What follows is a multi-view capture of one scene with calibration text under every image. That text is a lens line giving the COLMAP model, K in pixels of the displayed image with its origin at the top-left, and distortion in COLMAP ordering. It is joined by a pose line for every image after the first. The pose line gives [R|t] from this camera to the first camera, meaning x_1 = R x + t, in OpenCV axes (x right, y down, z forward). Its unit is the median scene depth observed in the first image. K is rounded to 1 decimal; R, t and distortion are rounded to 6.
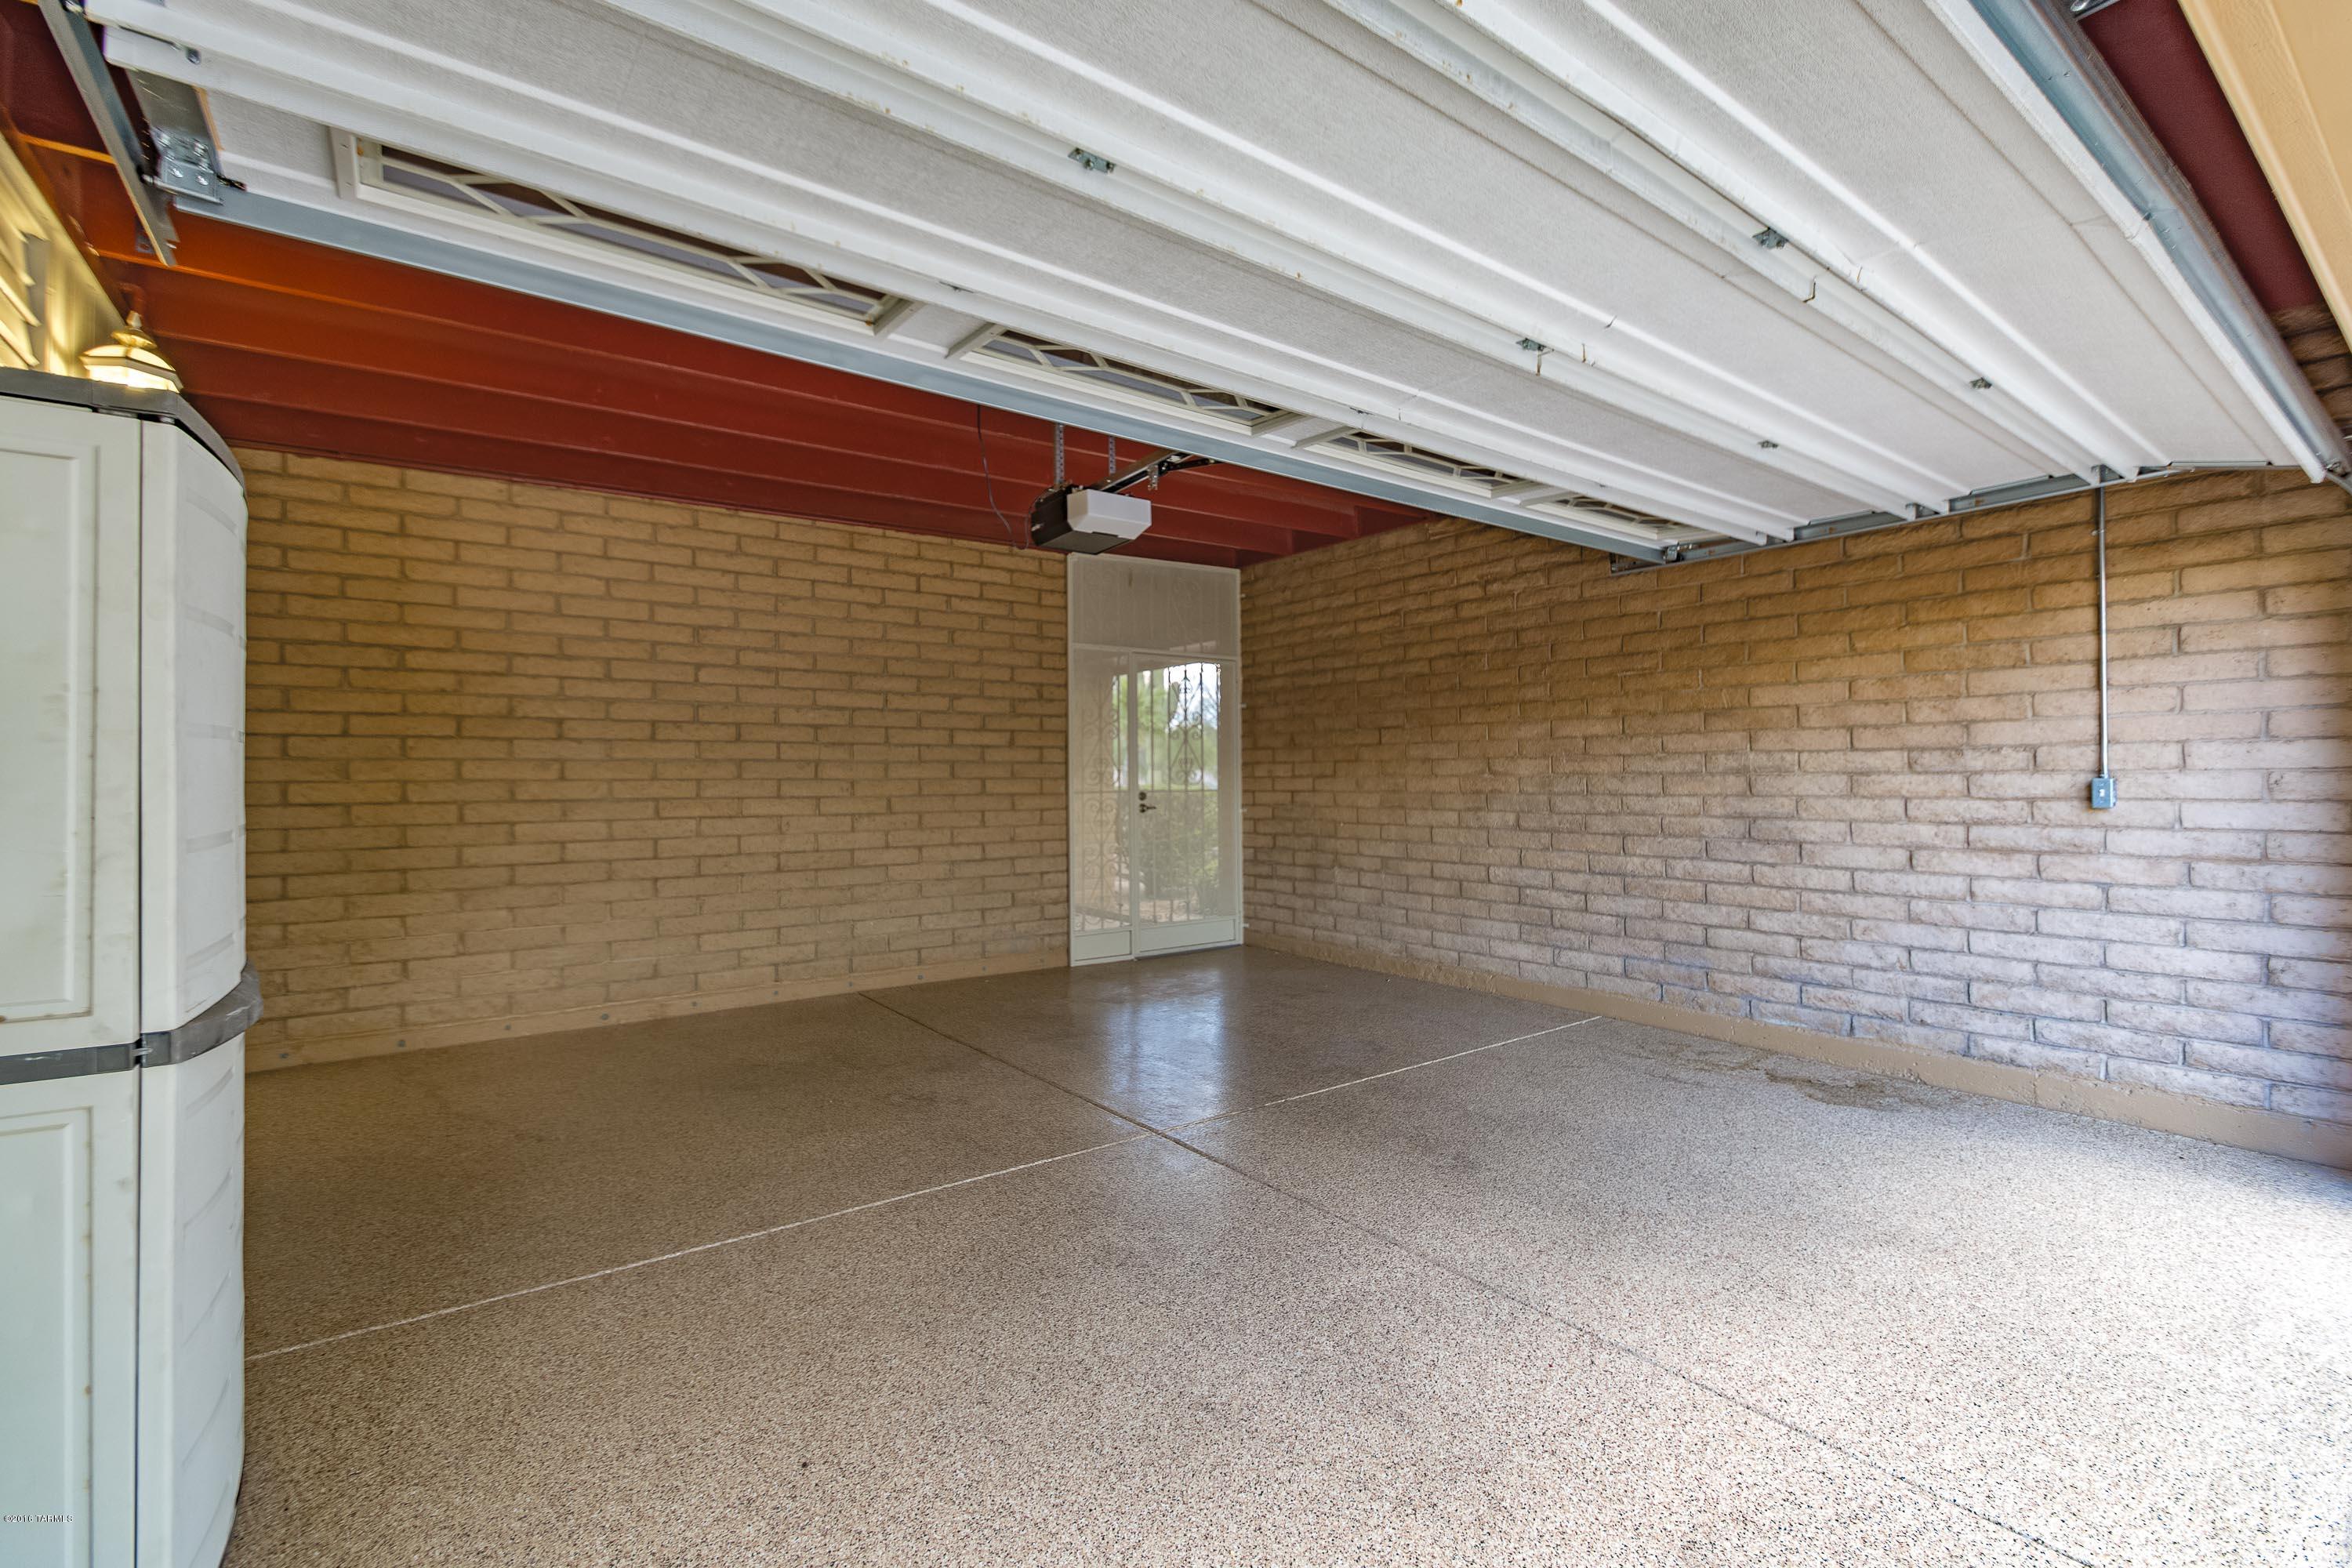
lens RADIAL K [[1032.4, 0, 1186.4], [0, 1032.4, 777.4], [0, 0, 1]] dist [0.005047, -0.012566]
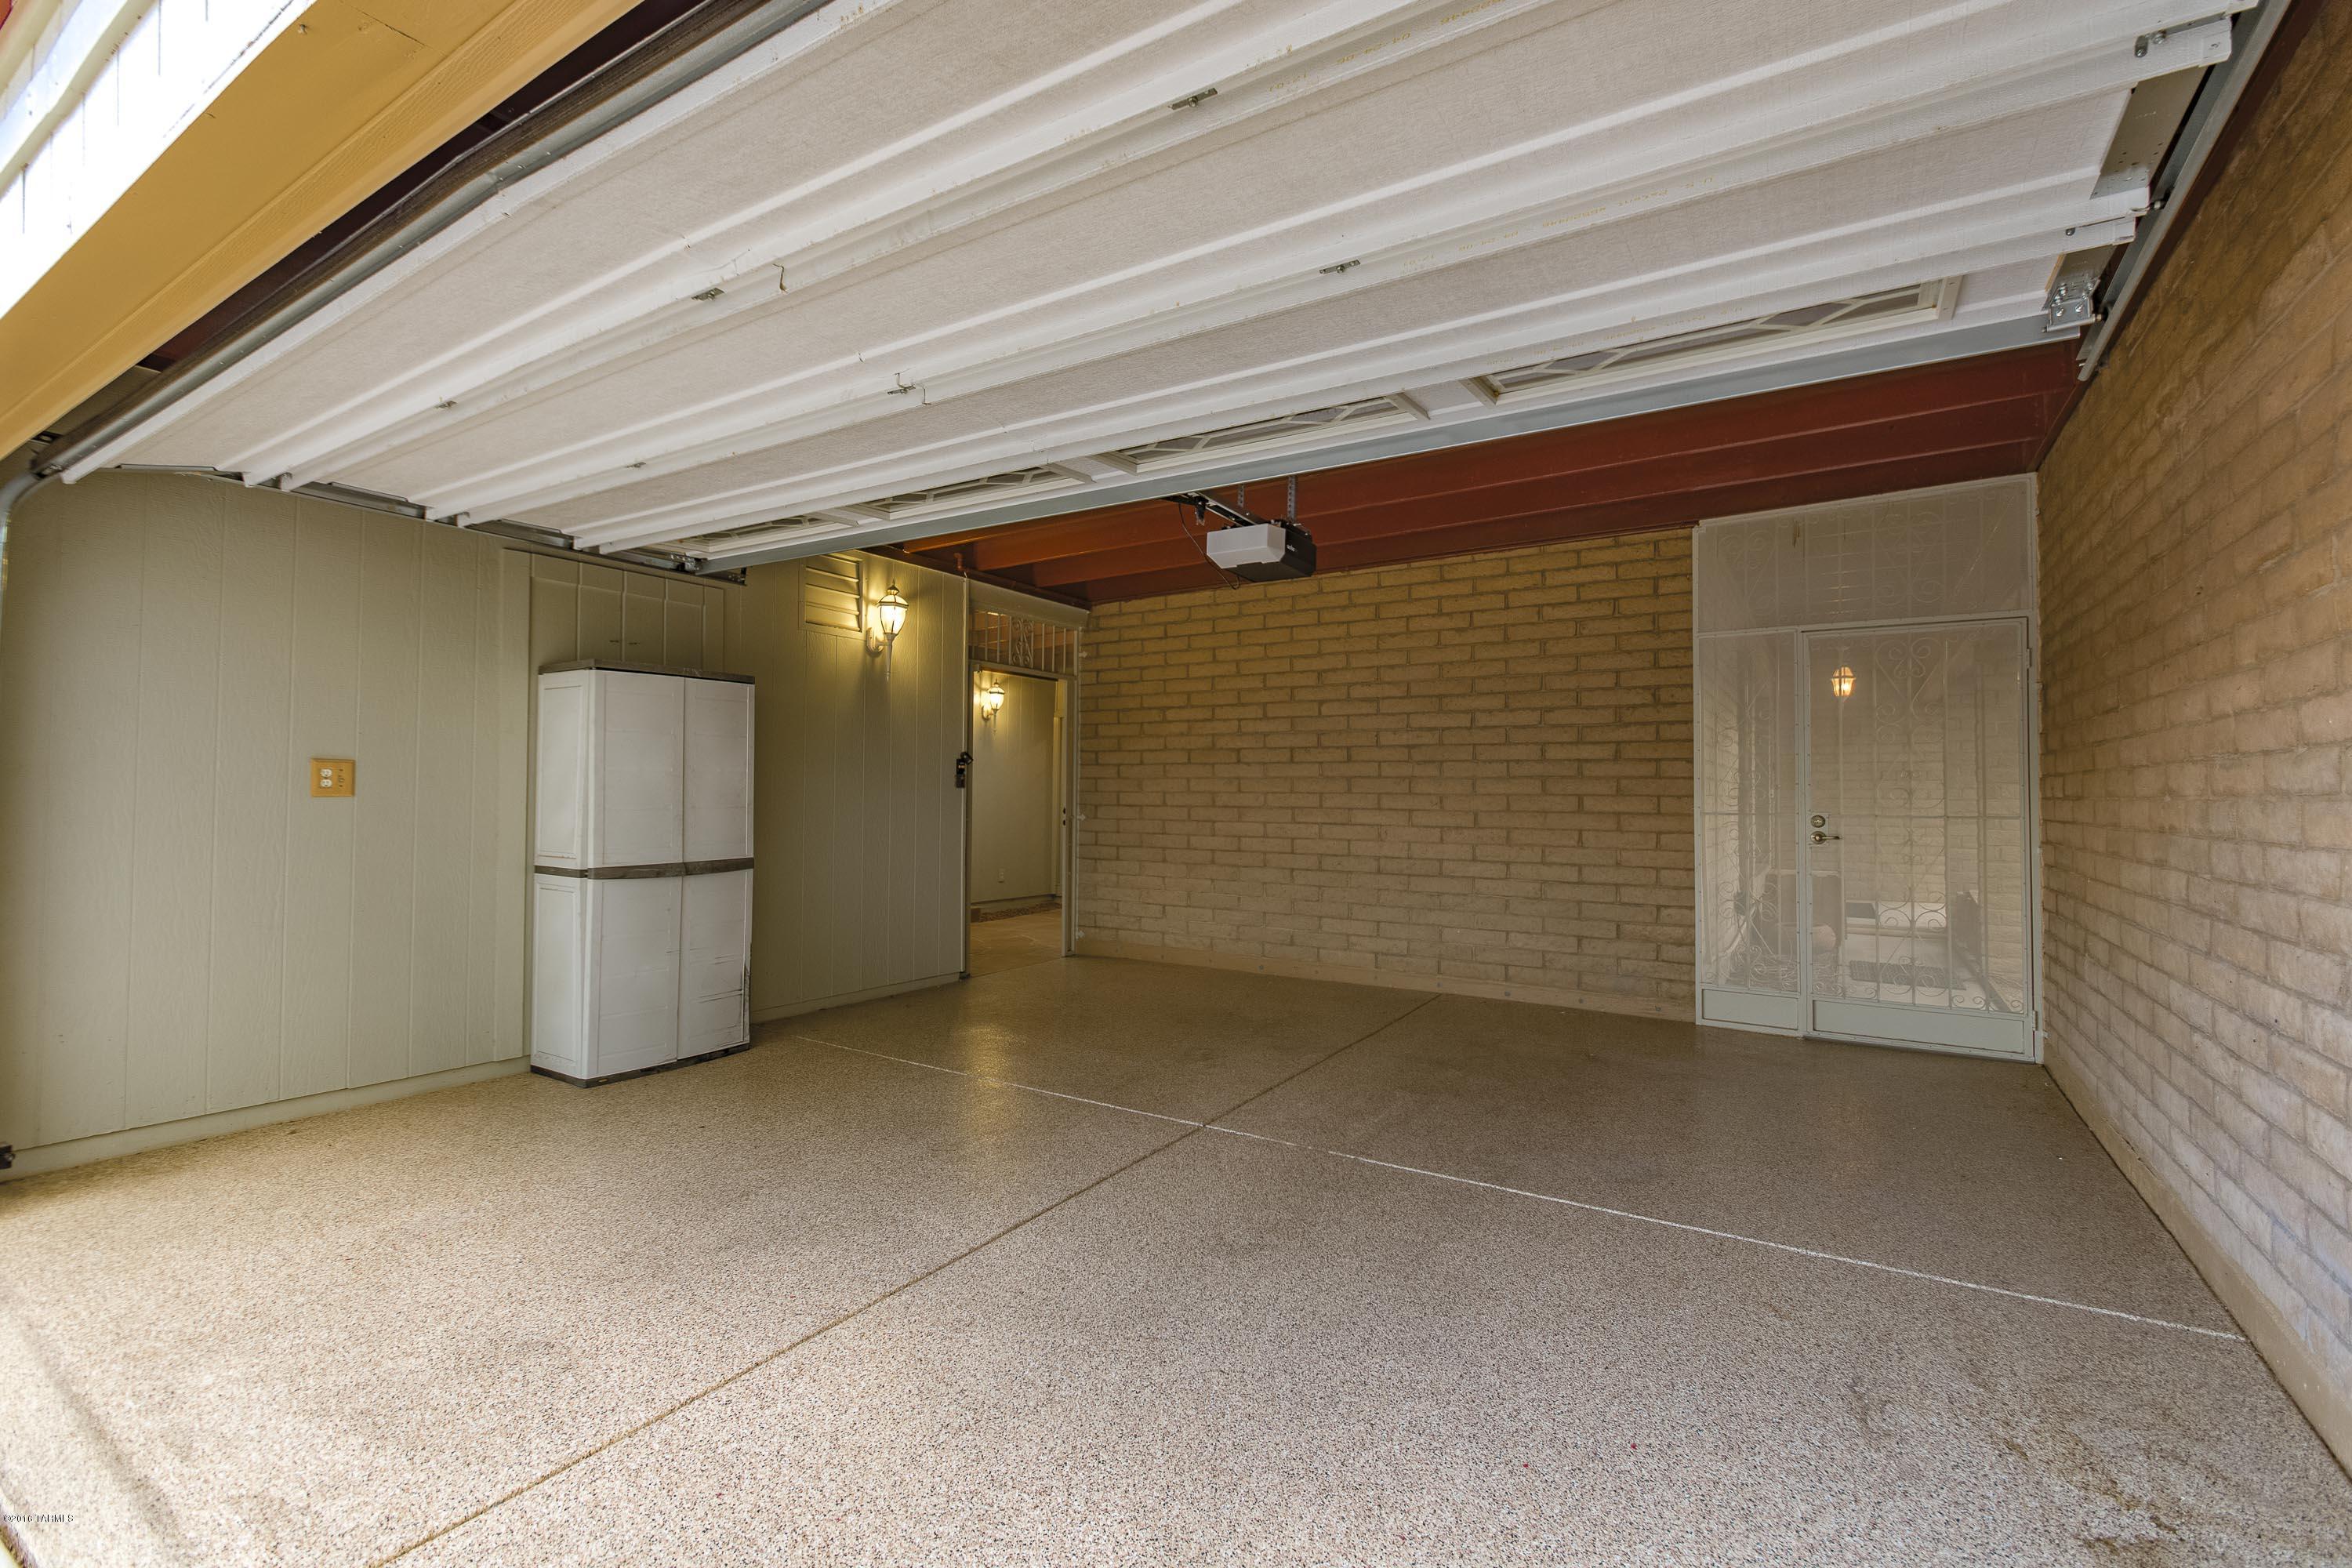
lens RADIAL K [[1032.4, 0, 1179.0], [0, 1032.4, 783.1], [0, 0, 1]] dist [0.005047, -0.012566]
pose [[0.355132, -0.000465, -0.934816, 0.606140], [-0.009384, 0.999948, -0.004062, -0.002918], [0.934769, 0.010215, 0.355109, 0.375389]]
